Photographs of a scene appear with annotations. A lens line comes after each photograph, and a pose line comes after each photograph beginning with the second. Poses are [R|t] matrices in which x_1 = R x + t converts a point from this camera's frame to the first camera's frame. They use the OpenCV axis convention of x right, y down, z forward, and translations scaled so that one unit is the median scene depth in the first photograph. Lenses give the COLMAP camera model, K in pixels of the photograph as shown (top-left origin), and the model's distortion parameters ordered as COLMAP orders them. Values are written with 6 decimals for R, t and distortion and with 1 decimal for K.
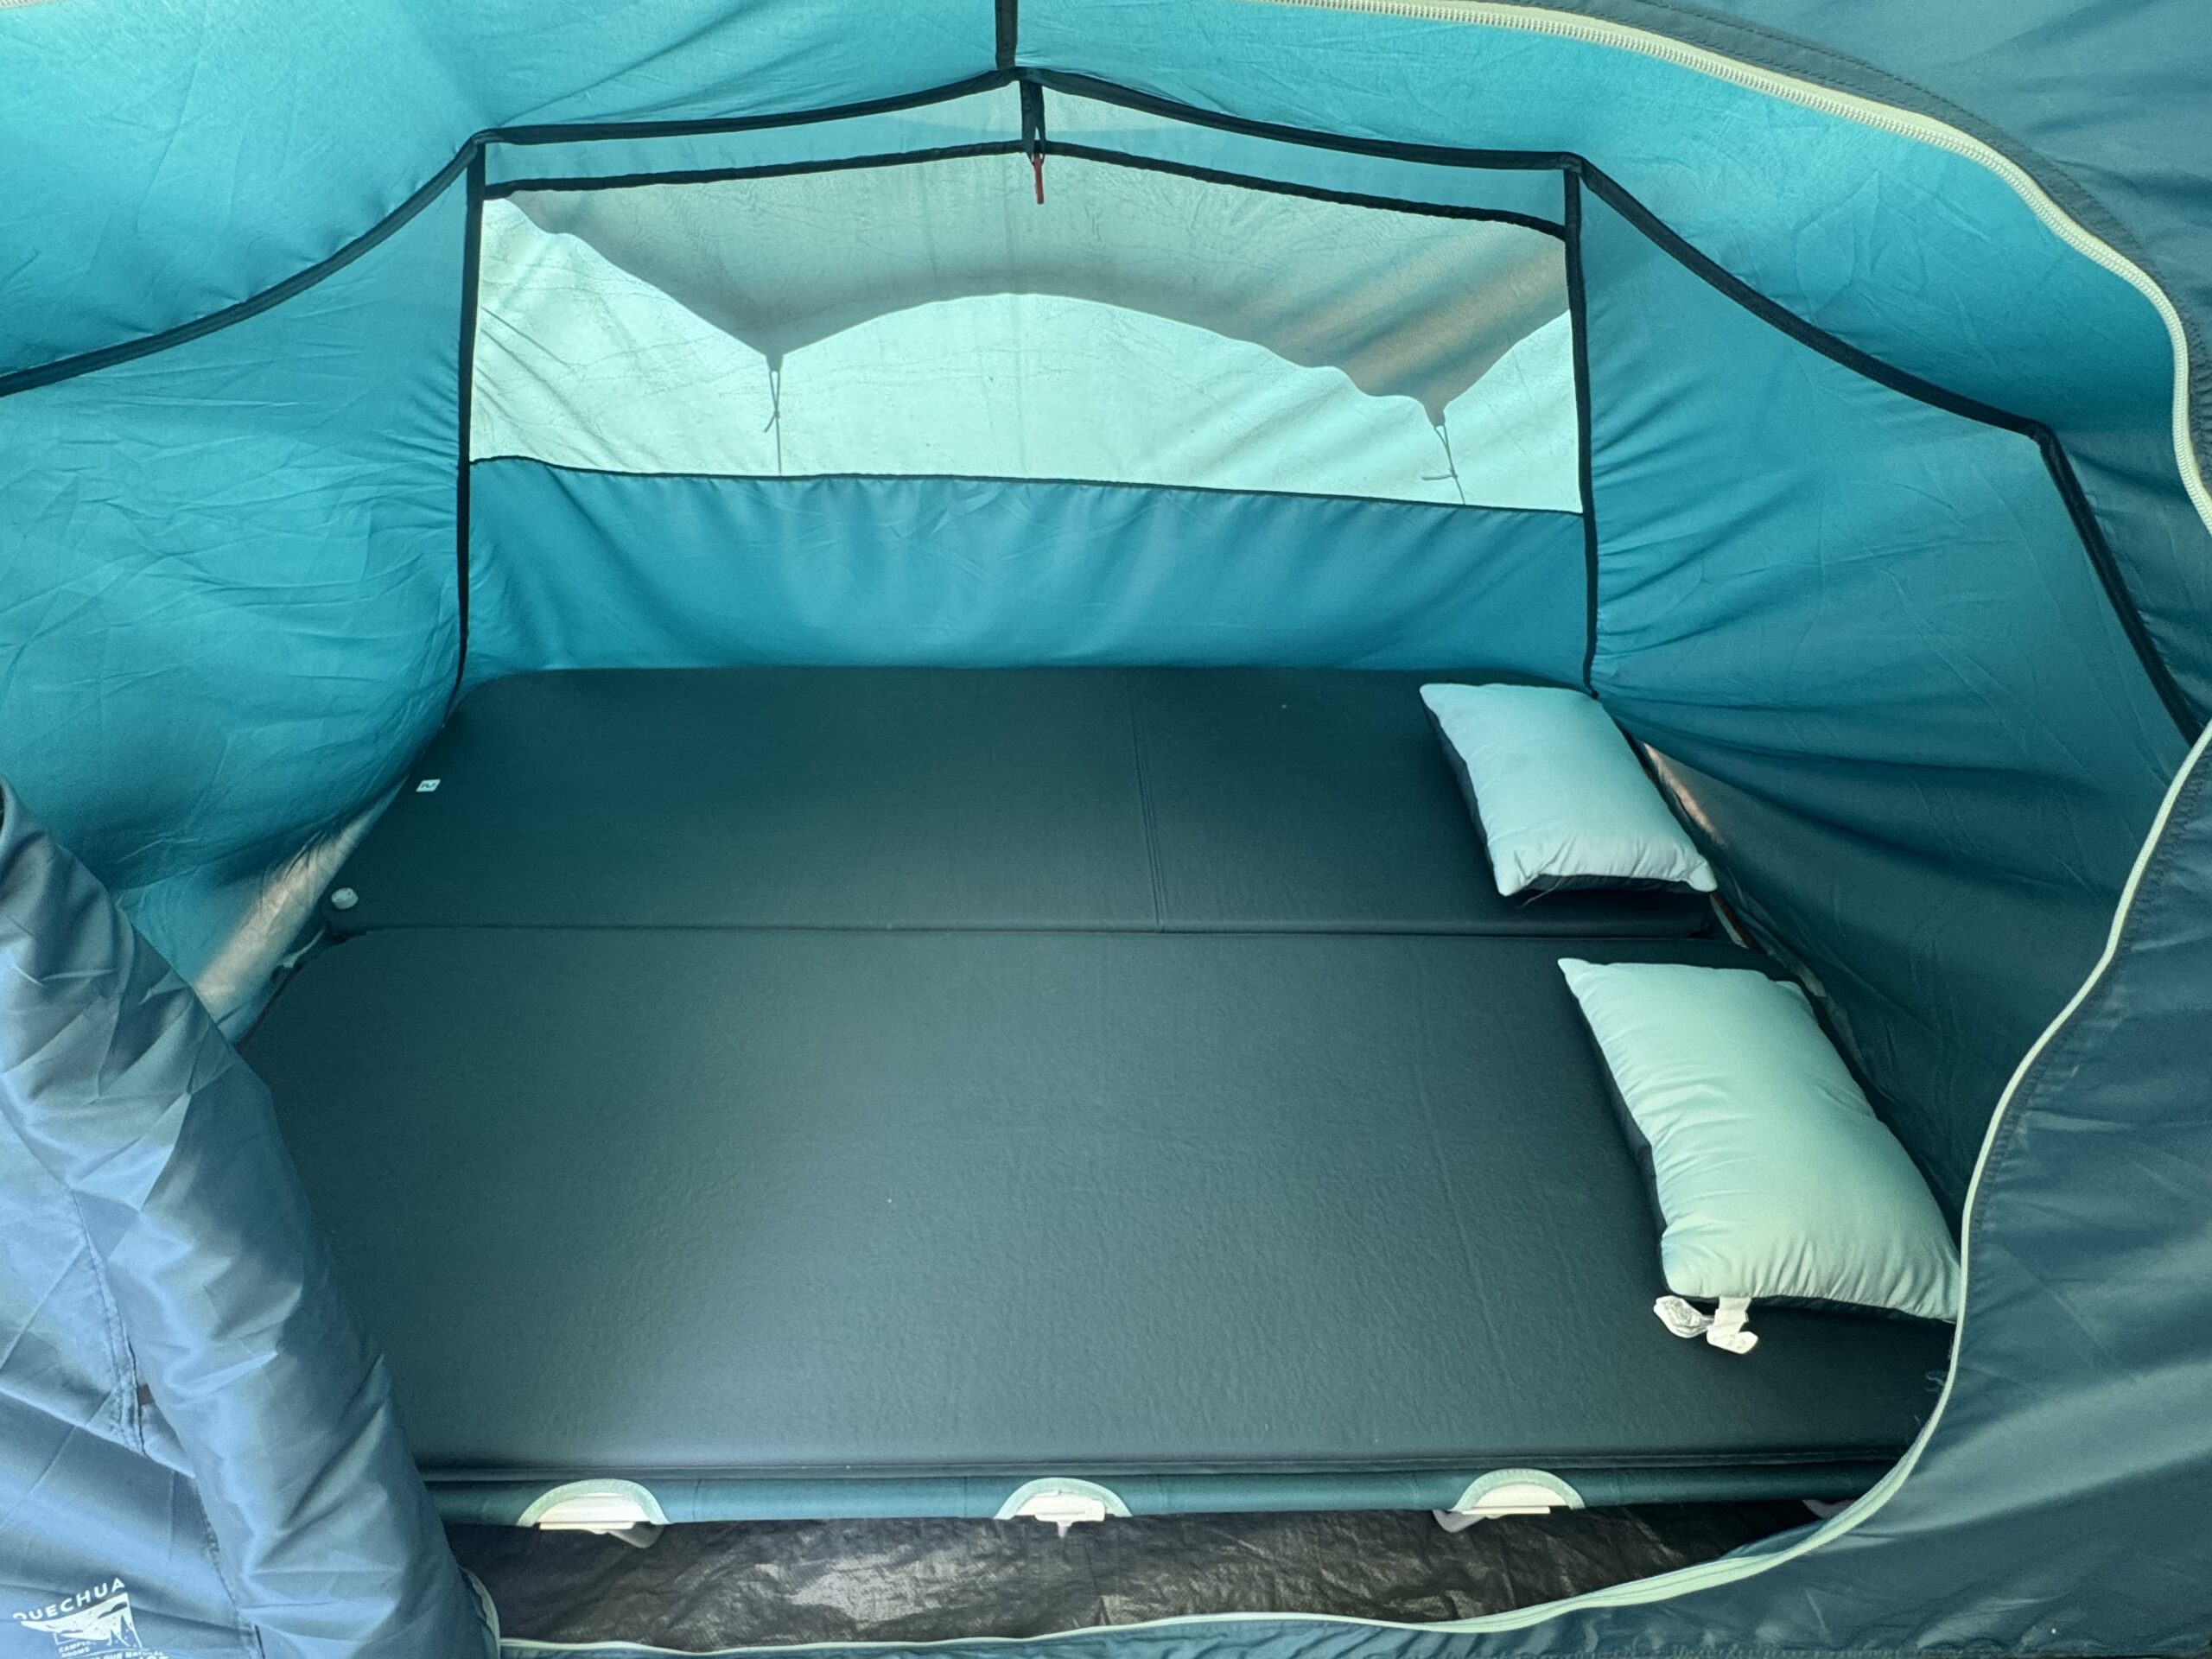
lens RADIAL K [[1095.0, 0, 1100.5], [0, 1095.0, 831.0], [0, 0, 1]] dist [-0.004218, 0.000959]
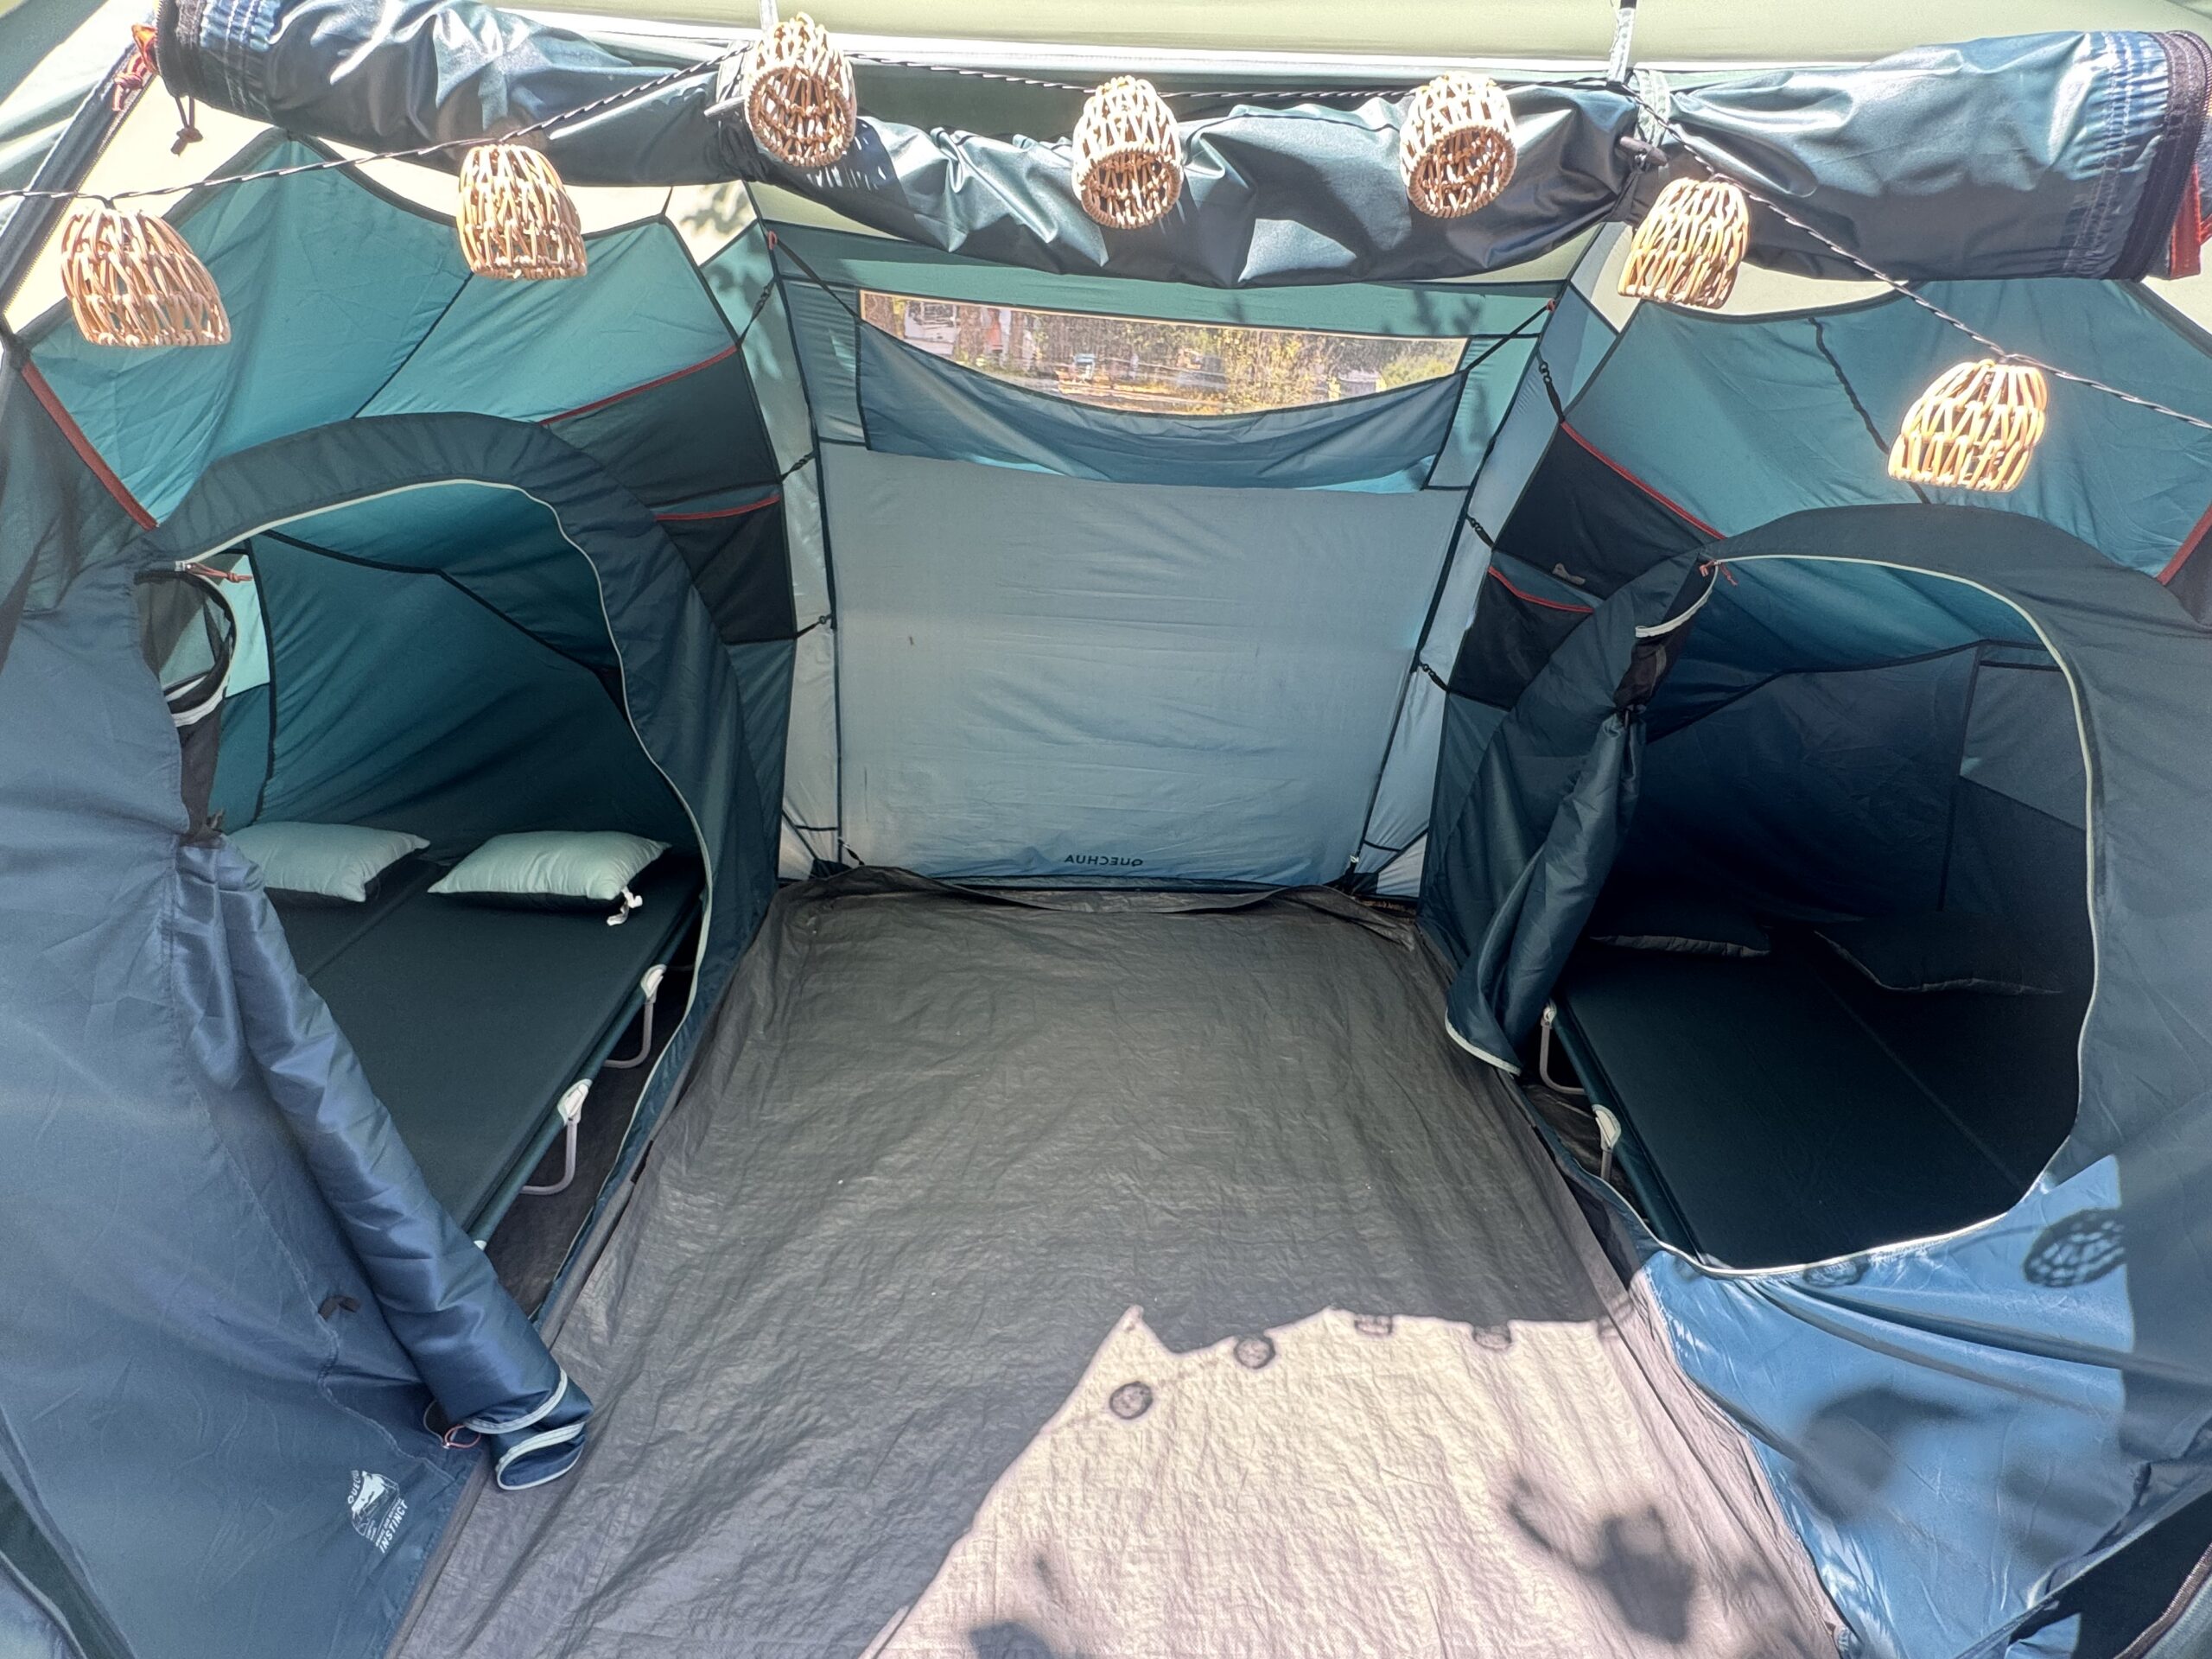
lens RADIAL K [[1095.0, 0, 1100.5], [0, 1095.0, 831.0], [0, 0, 1]] dist [-0.004218, 0.000959]
pose [[0.005204, -0.438732, 0.898603, -1.555143], [0.621403, 0.705470, 0.340839, 0.162956], [-0.783474, 0.556621, 0.276300, -0.584382]]
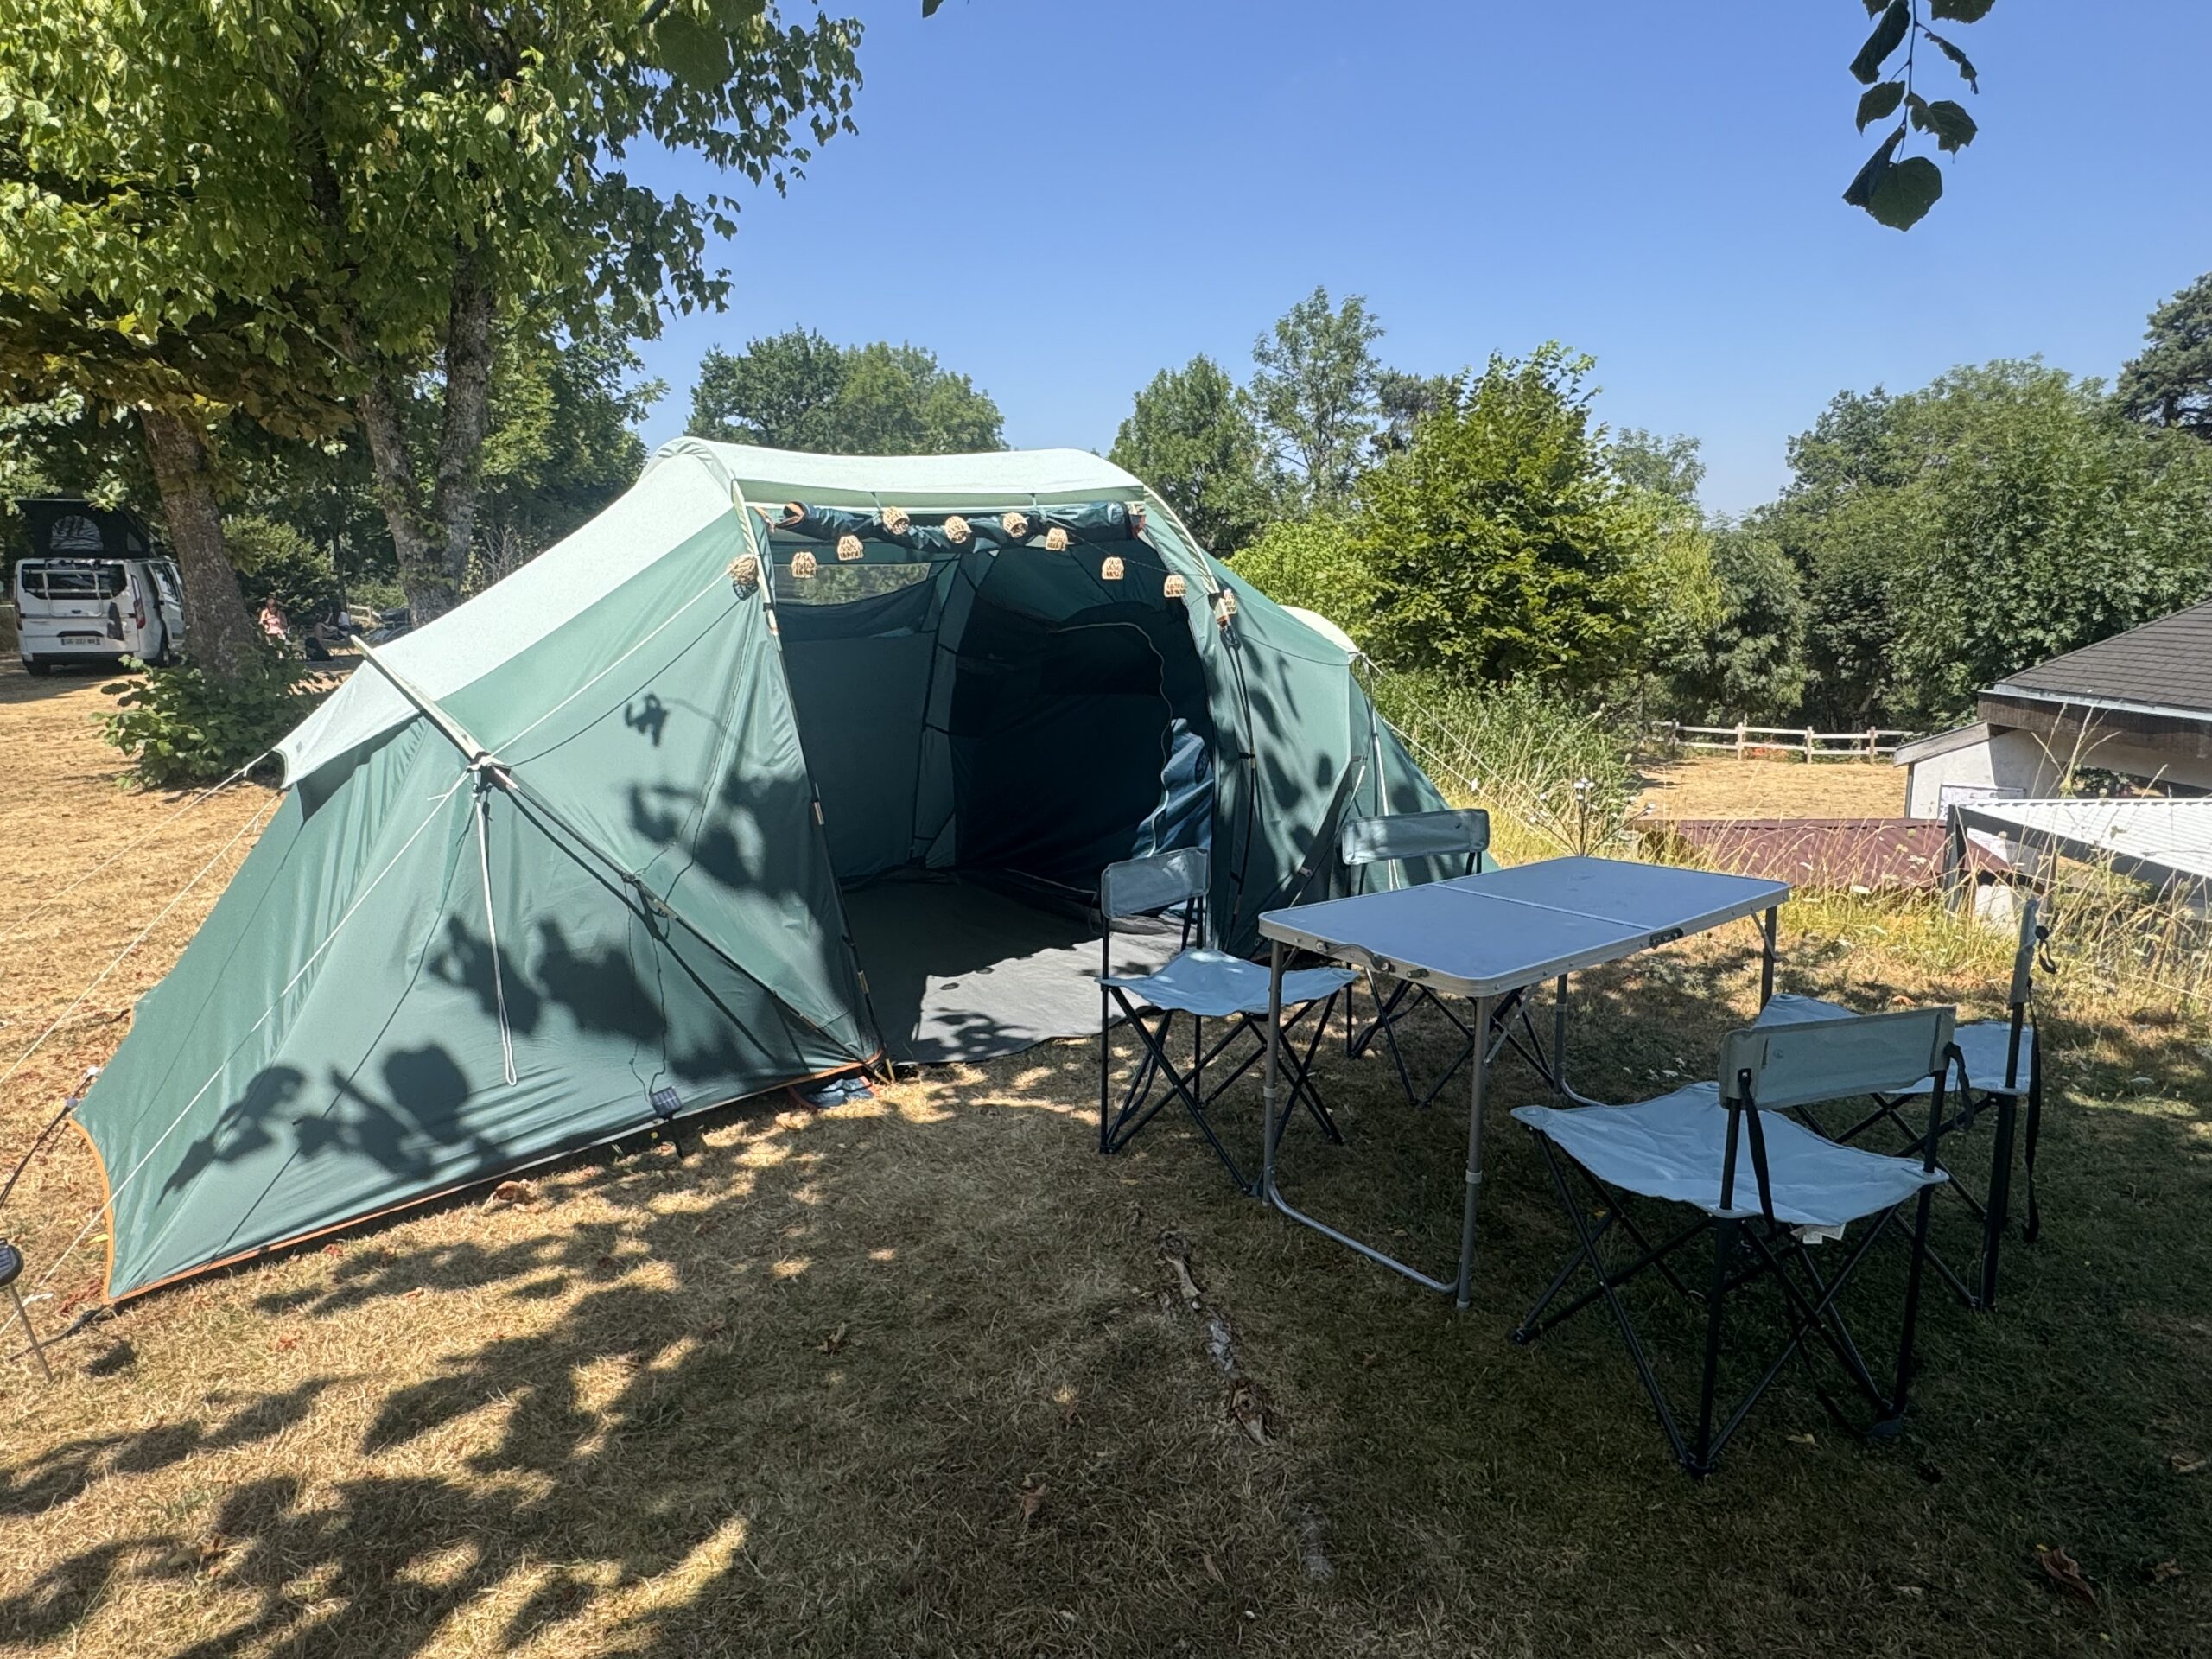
lens RADIAL K [[1346.2, 0, 1106.0], [0, 1346.2, 829.5], [0, 0, 1]] dist [-0.004083, -0.000701]
pose [[-0.562455, -0.175360, 0.808018, -4.495824], [0.545950, 0.655155, 0.522217, -1.187875], [-0.620953, 0.734861, -0.272758, 0.866936]]
